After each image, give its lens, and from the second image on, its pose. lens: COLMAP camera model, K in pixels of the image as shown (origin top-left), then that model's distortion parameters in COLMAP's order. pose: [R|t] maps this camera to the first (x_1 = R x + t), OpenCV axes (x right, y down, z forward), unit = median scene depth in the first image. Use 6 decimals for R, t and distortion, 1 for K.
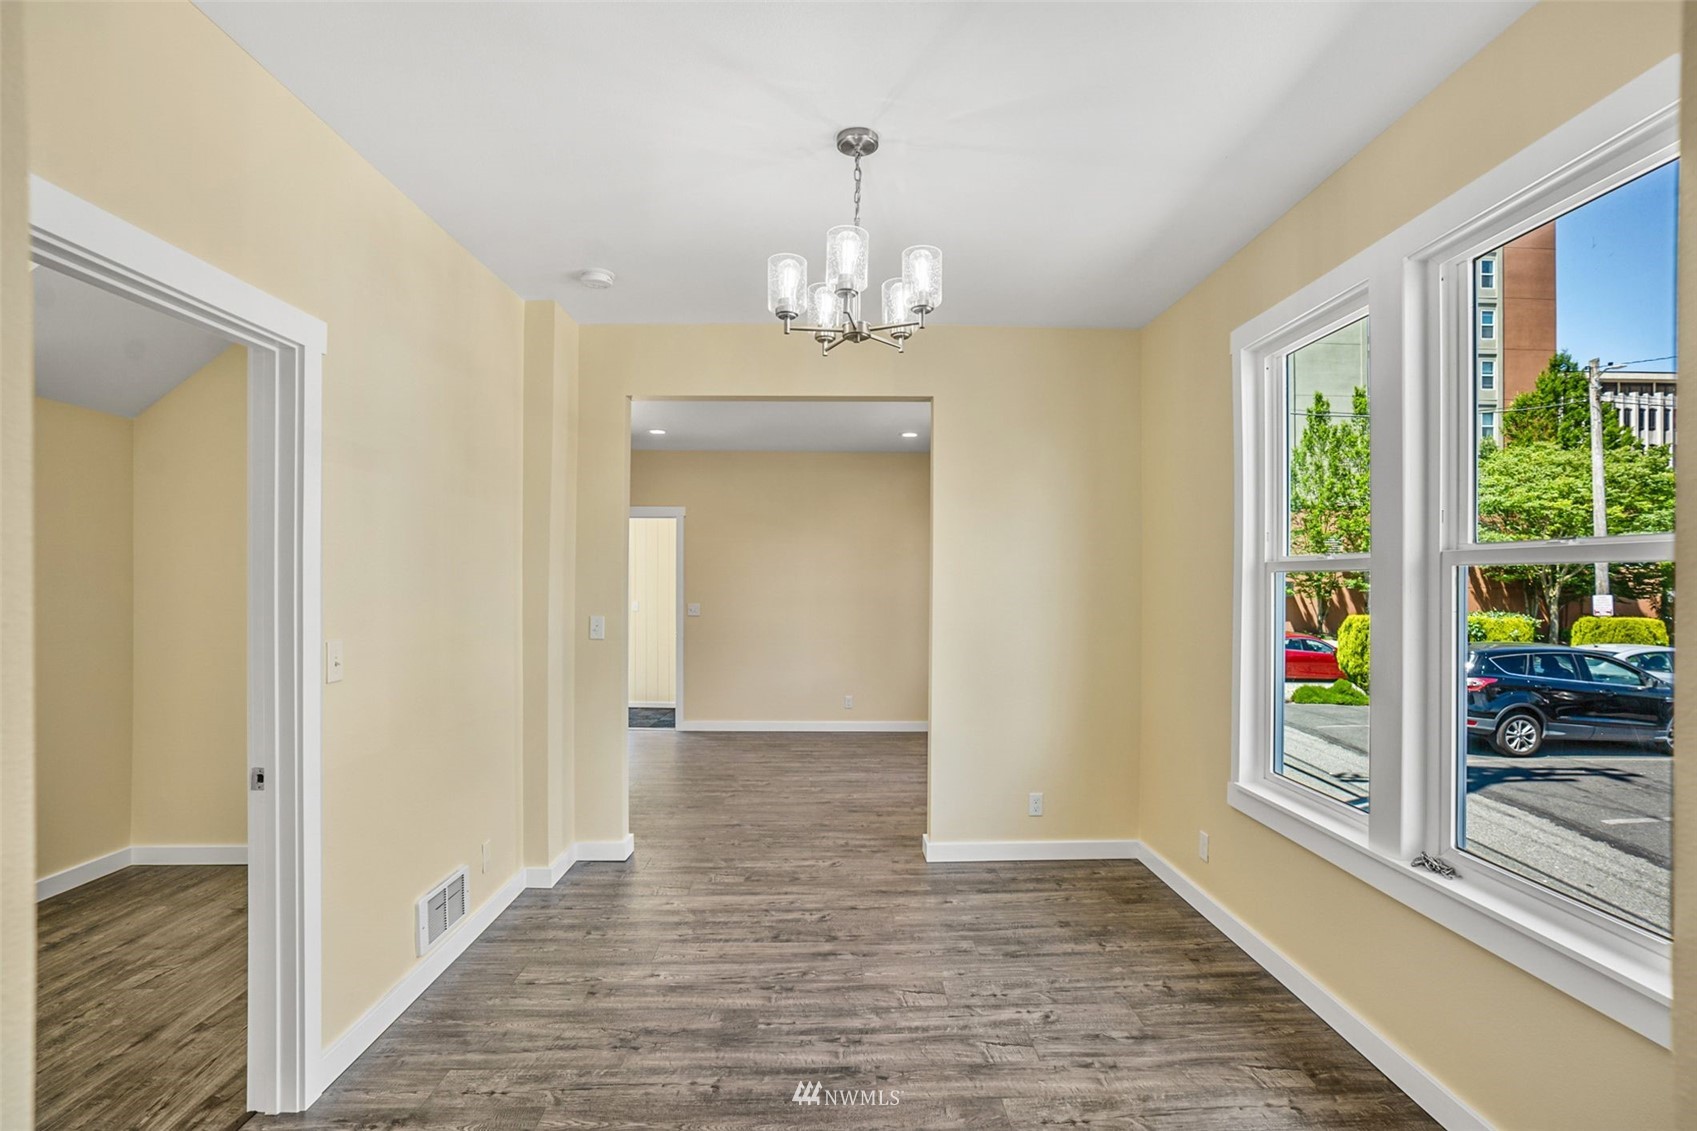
lens RADIAL K [[785.8, 0, 854.7], [0, 785.8, 574.7], [0, 0, 1]] dist [-0.054985, 0.029263]
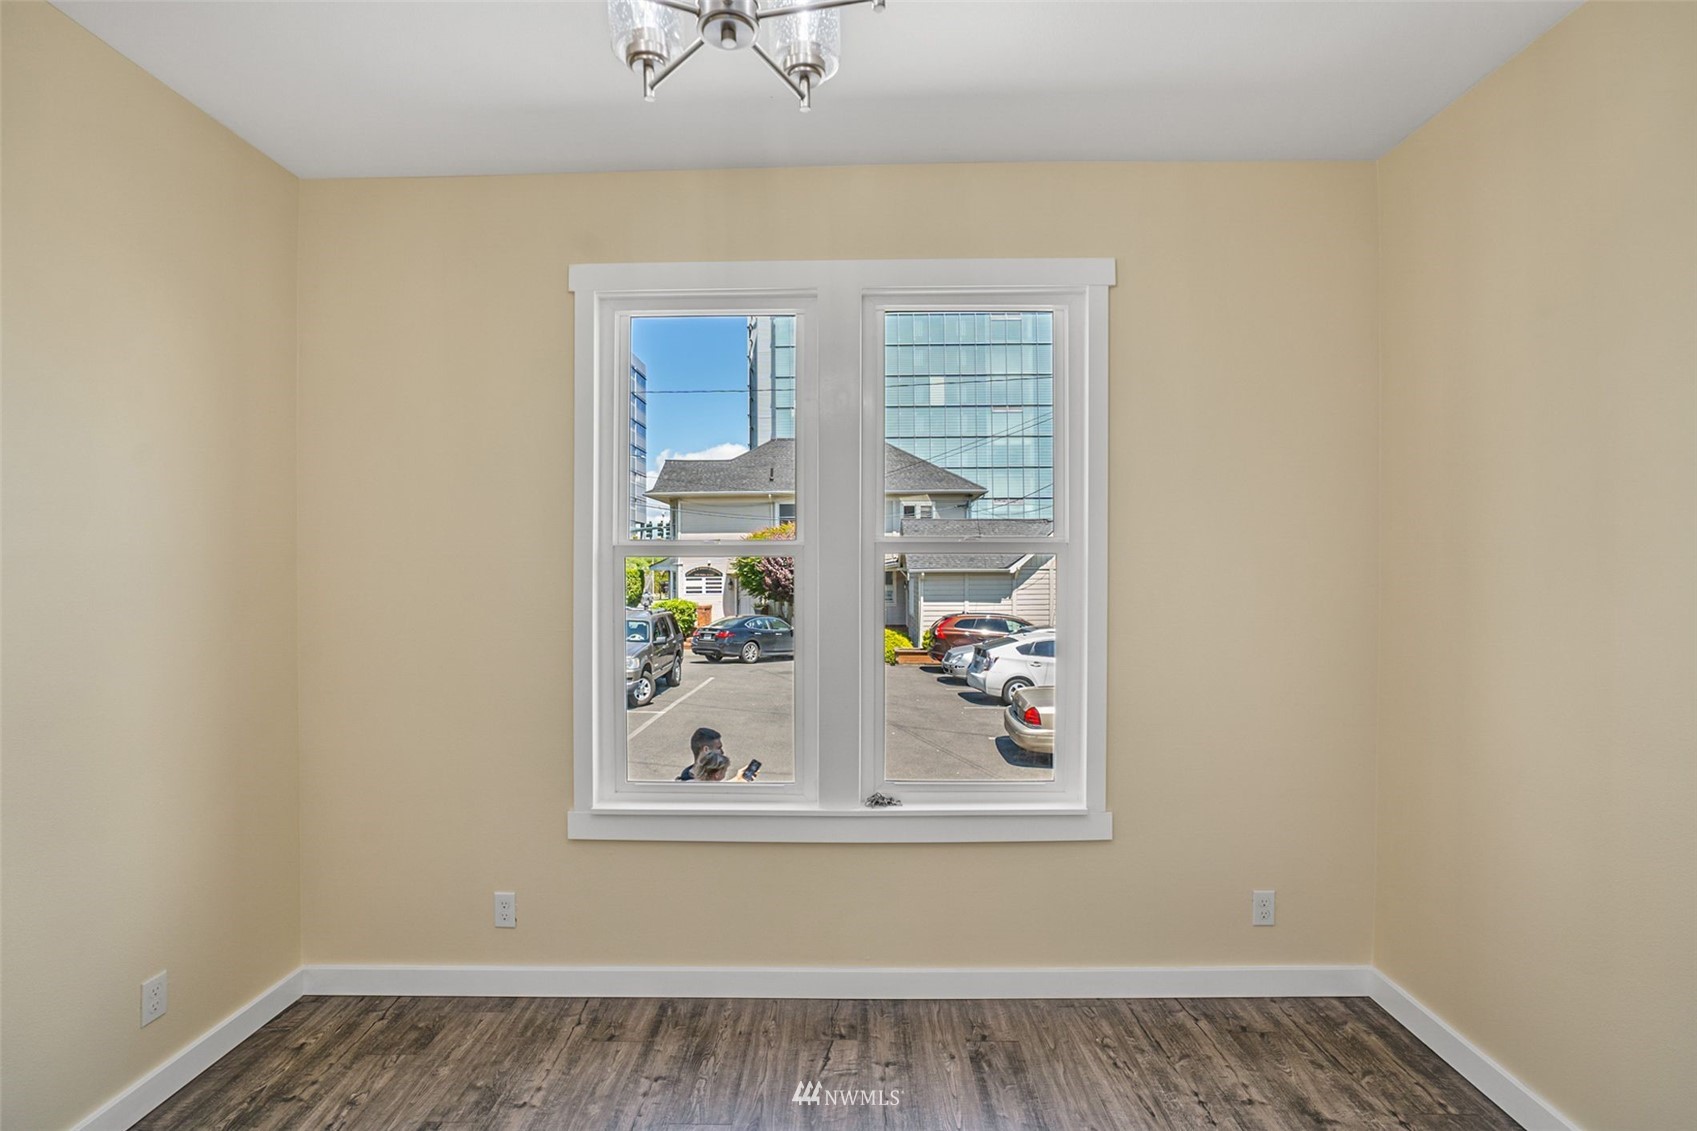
lens RADIAL K [[795.2, 0, 848.5], [0, 795.2, 565.5], [0, 0, 1]] dist [-0.055919, 0.025757]
pose [[0.045164, 0.000970, 0.998979, -0.344933], [-0.006282, 0.999980, -0.000687, 0.006088], [-0.998960, -0.006244, 0.045169, 0.690163]]
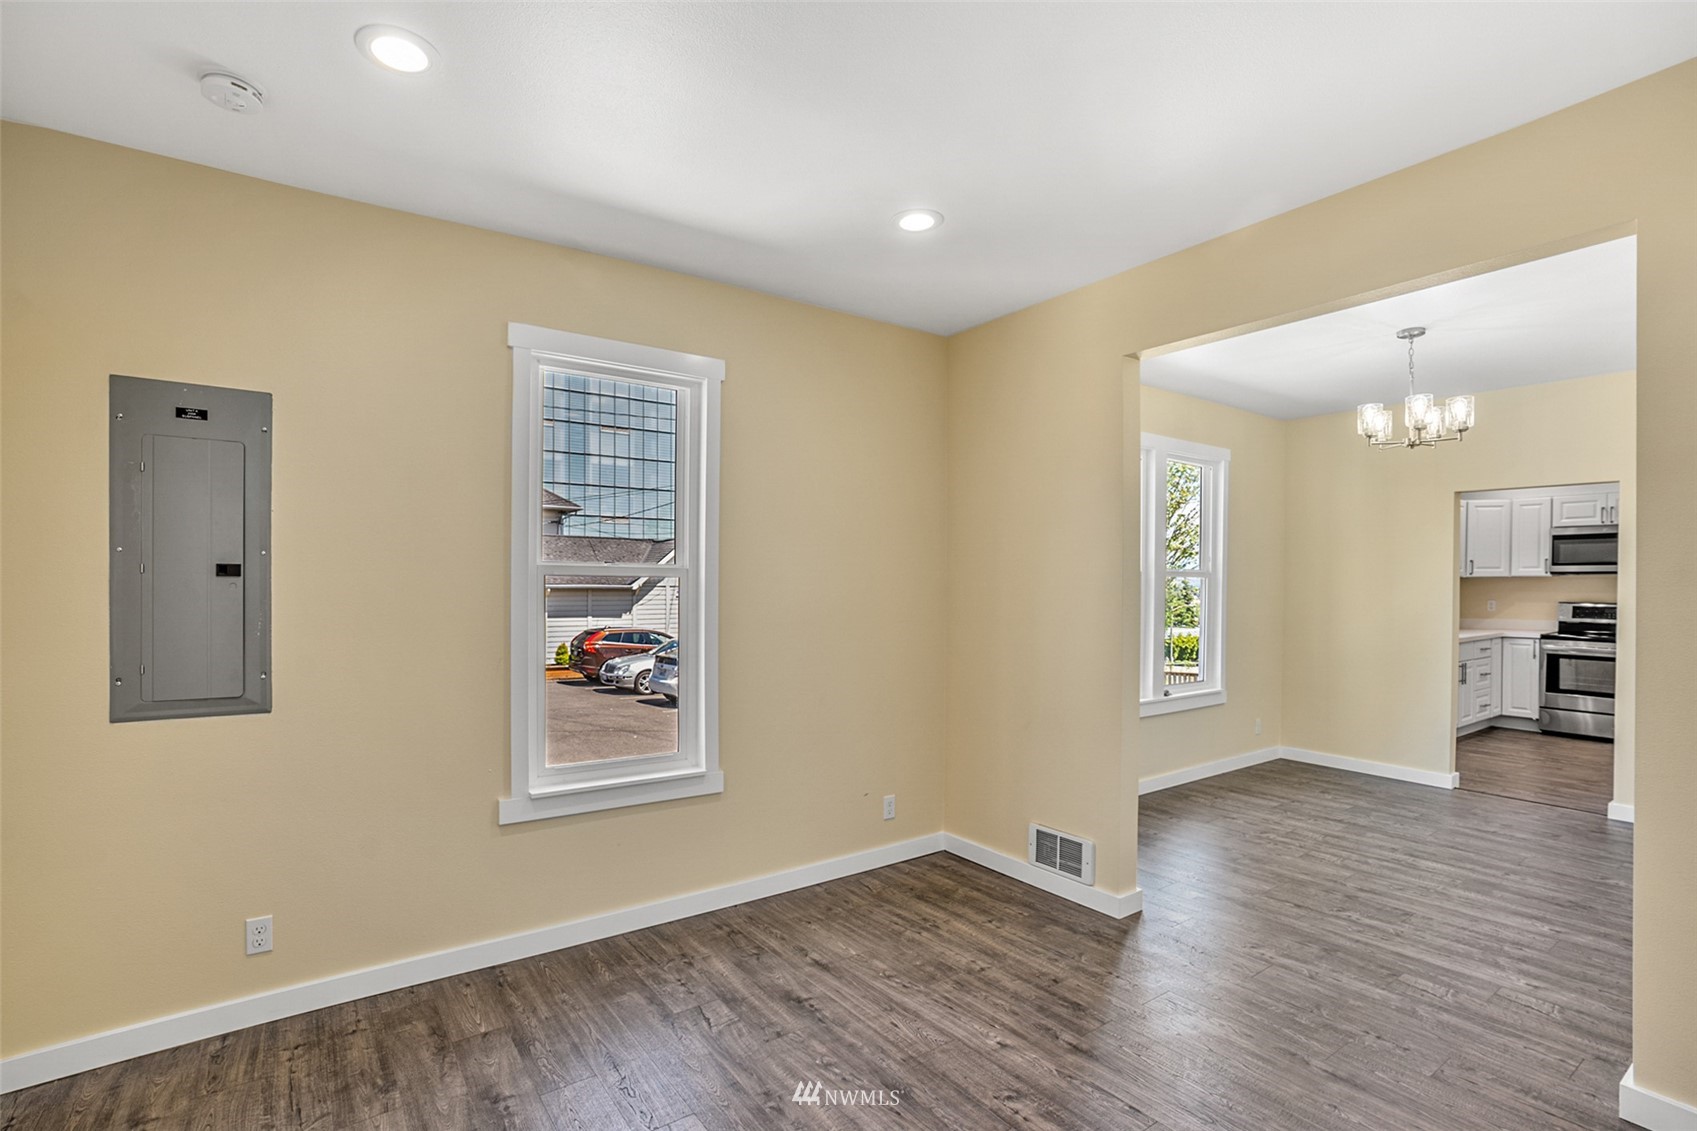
lens RADIAL K [[789.3, 0, 845.4], [0, 789.3, 591.6], [0, 0, 1]] dist [-0.055746, 0.030344]
pose [[-0.553168, -0.010820, 0.833000, -0.567534], [-0.014880, 0.999884, 0.003107, 0.031778], [-0.832937, -0.010677, -0.553265, 2.297313]]
